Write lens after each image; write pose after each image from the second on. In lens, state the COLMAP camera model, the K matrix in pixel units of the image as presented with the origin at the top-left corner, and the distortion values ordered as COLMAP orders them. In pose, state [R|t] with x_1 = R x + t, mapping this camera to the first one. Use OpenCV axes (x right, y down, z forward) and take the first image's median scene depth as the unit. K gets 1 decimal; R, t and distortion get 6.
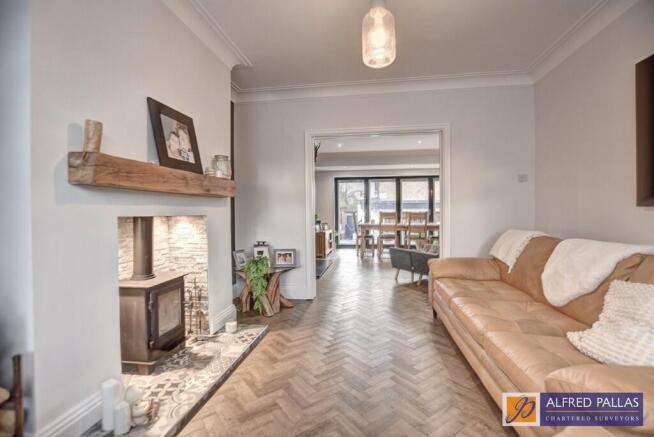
lens RADIAL K [[296.4, 0, 330.4], [0, 296.4, 217.4], [0, 0, 1]] dist [-0.026761, -0.000040]
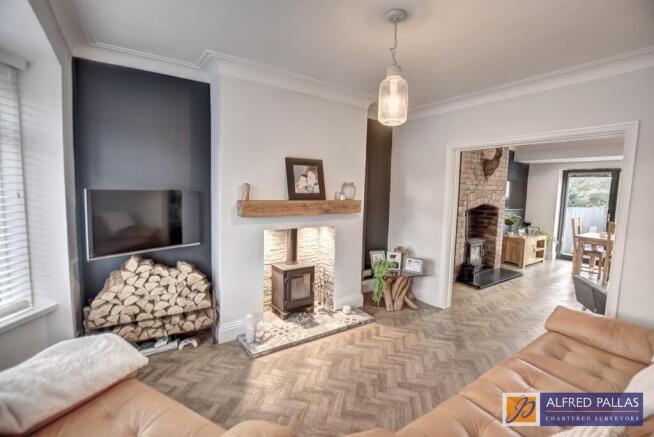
lens RADIAL K [[296.4, 0, 330.4], [0, 296.4, 217.4], [0, 0, 1]] dist [-0.026761, -0.000040]
pose [[0.663423, 0.085879, -0.743300, 0.700412], [-0.037114, 0.995946, 0.081943, -0.188482], [0.747324, -0.026776, 0.663920, 0.059564]]
